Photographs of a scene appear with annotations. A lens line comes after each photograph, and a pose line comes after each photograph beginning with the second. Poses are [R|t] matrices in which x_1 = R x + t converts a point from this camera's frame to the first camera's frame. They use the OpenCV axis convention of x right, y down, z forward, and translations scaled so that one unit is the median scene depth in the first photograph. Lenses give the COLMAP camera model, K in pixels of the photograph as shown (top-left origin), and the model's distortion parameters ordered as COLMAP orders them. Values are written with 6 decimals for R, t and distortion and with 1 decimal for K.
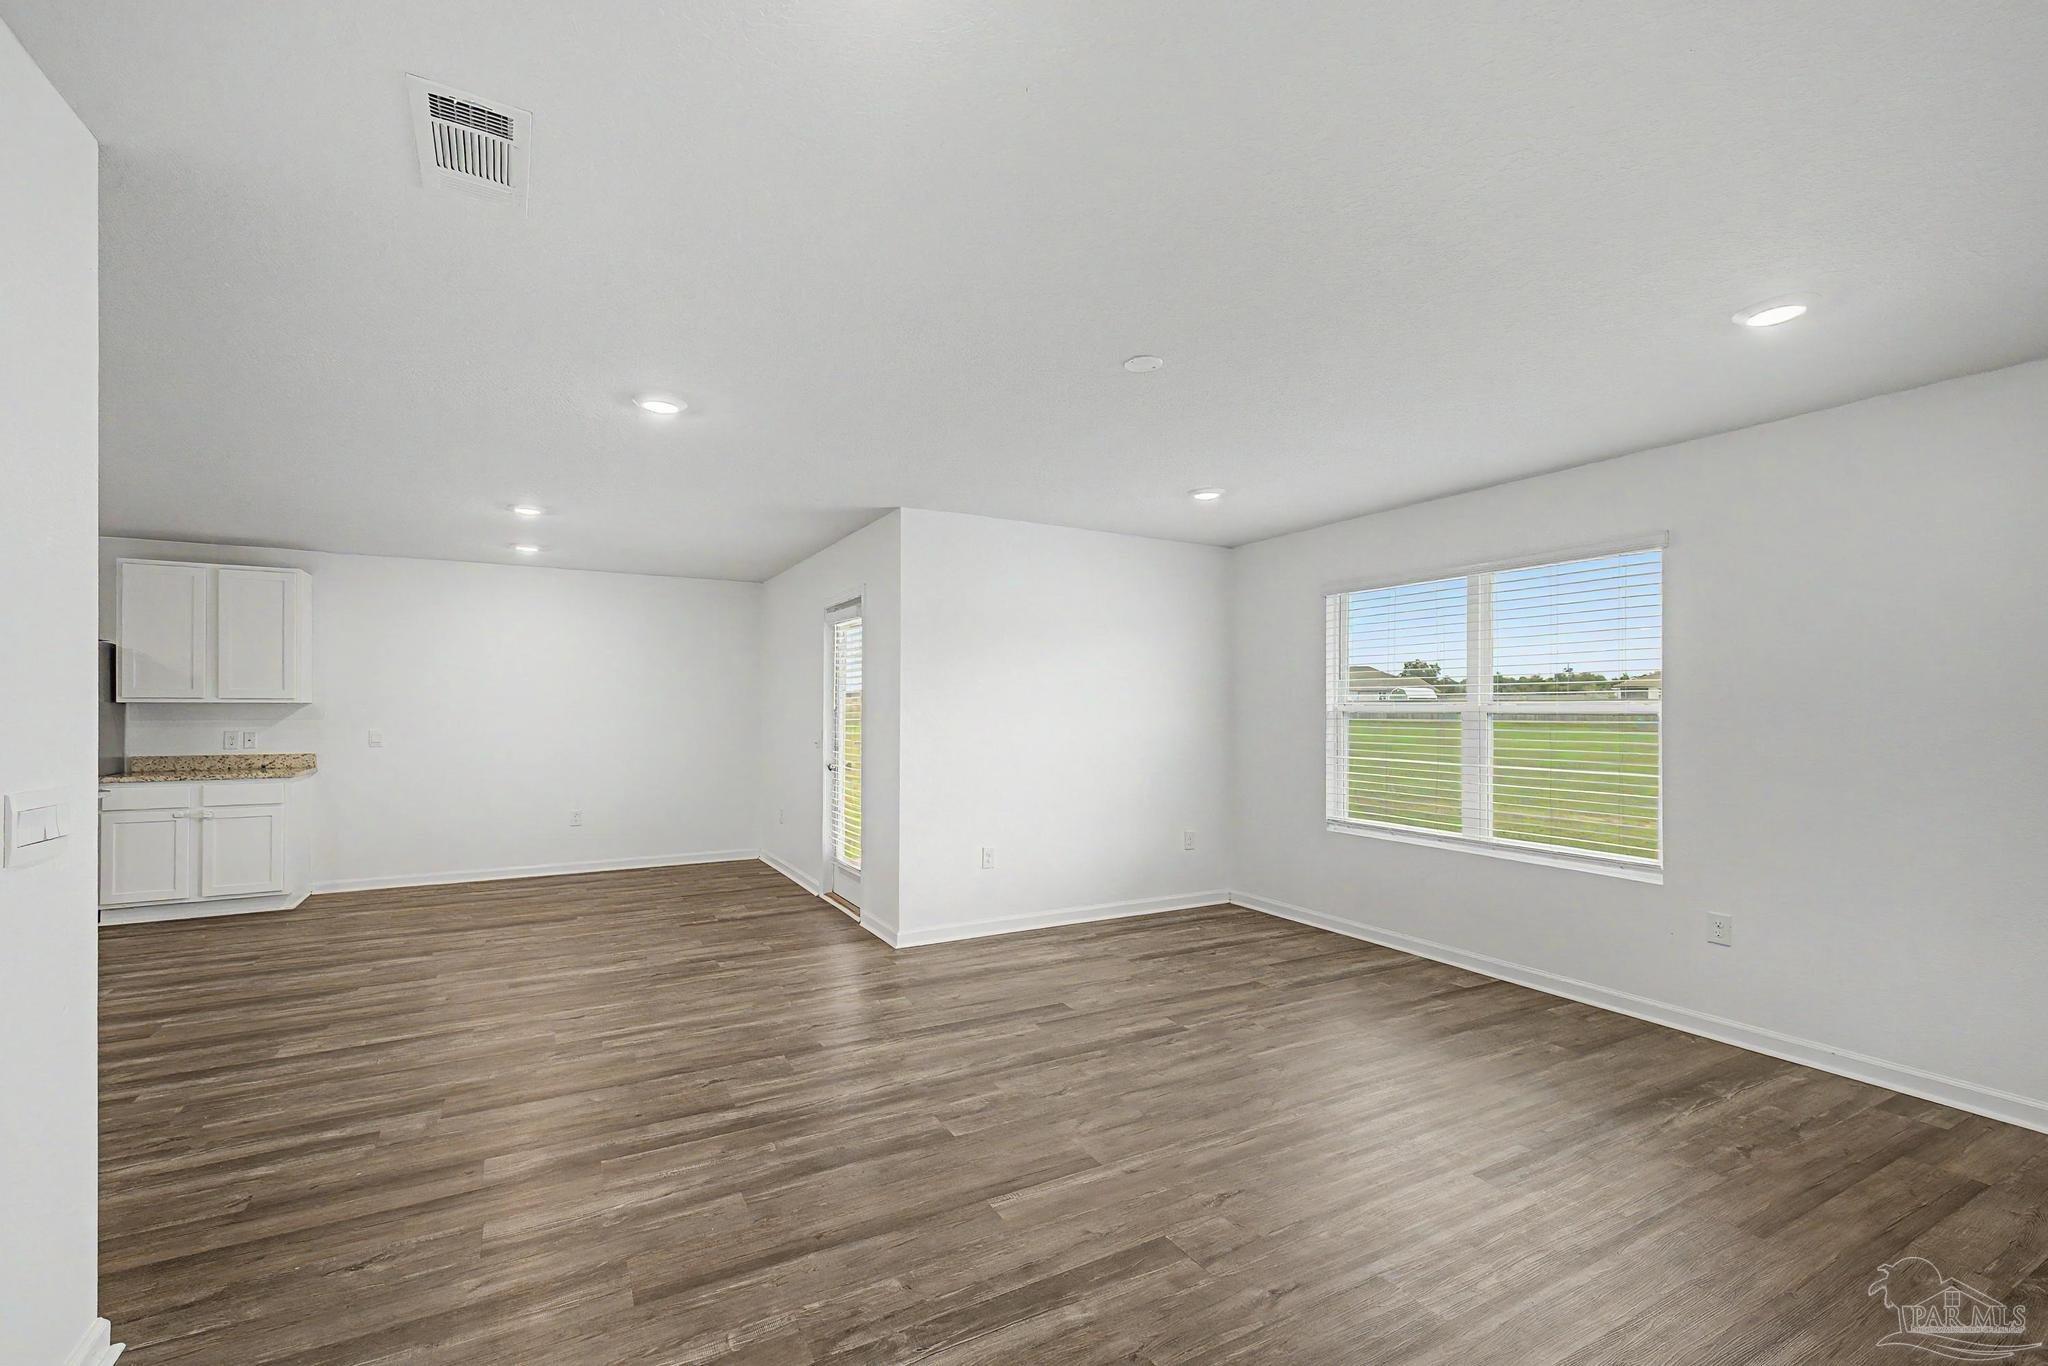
lens RADIAL K [[883.8, 0, 1025.7], [0, 883.8, 700.0], [0, 0, 1]] dist [0.002033, 0.000466]
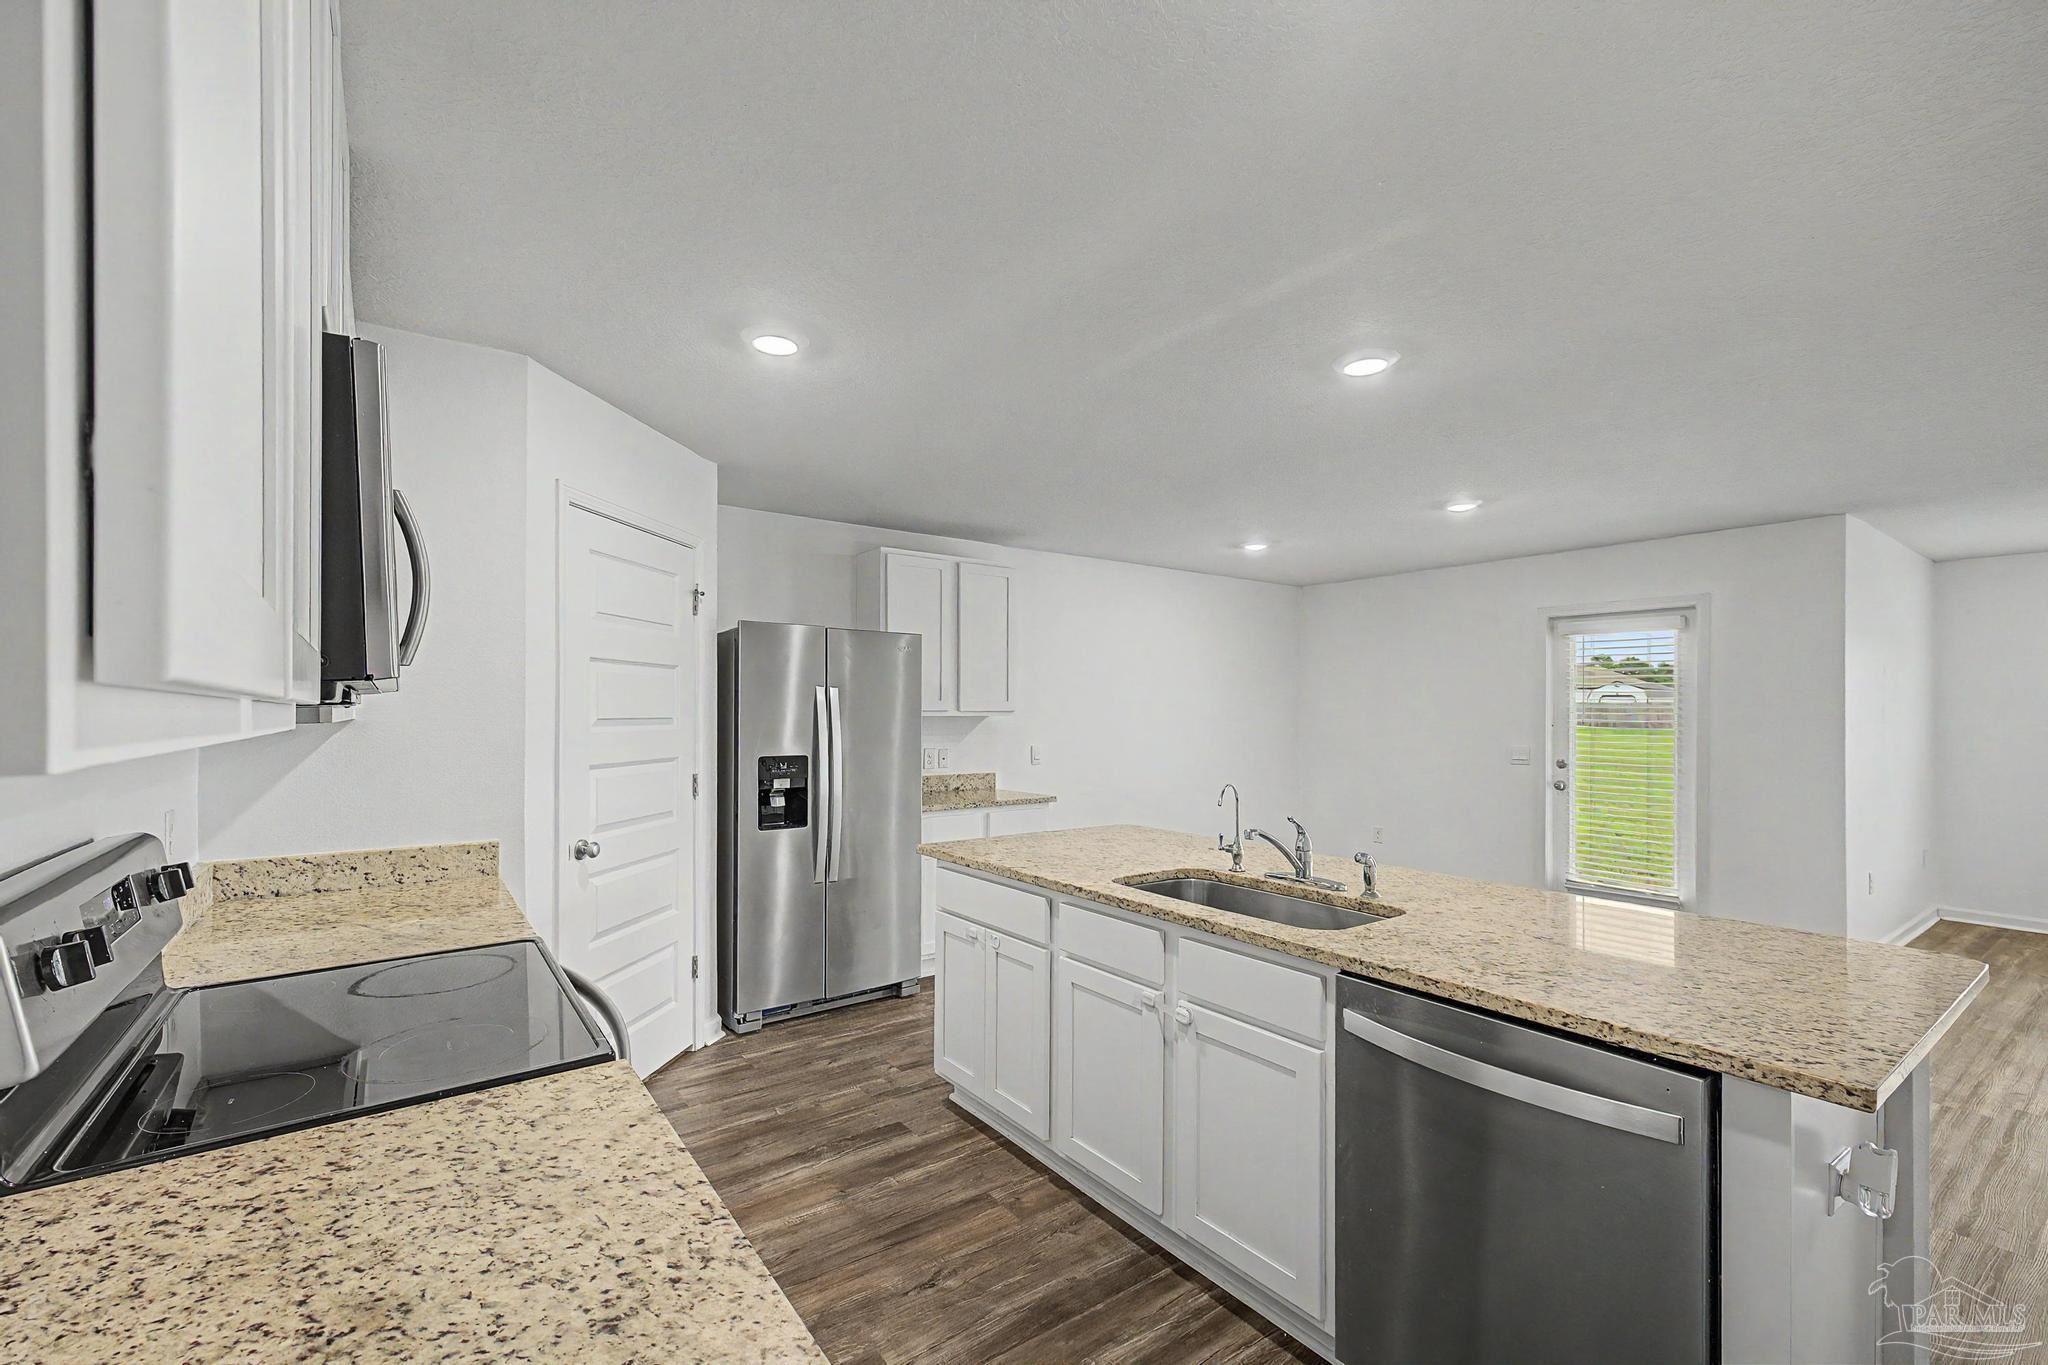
lens RADIAL K [[883.8, 0, 1029.0], [0, 883.8, 694.2], [0, 0, 1]] dist [0.002033, 0.000466]
pose [[0.993700, 0.005636, 0.111930, -0.887474], [-0.004636, 0.999947, -0.009198, -0.010518], [-0.111976, 0.008621, 0.993674, 0.125222]]
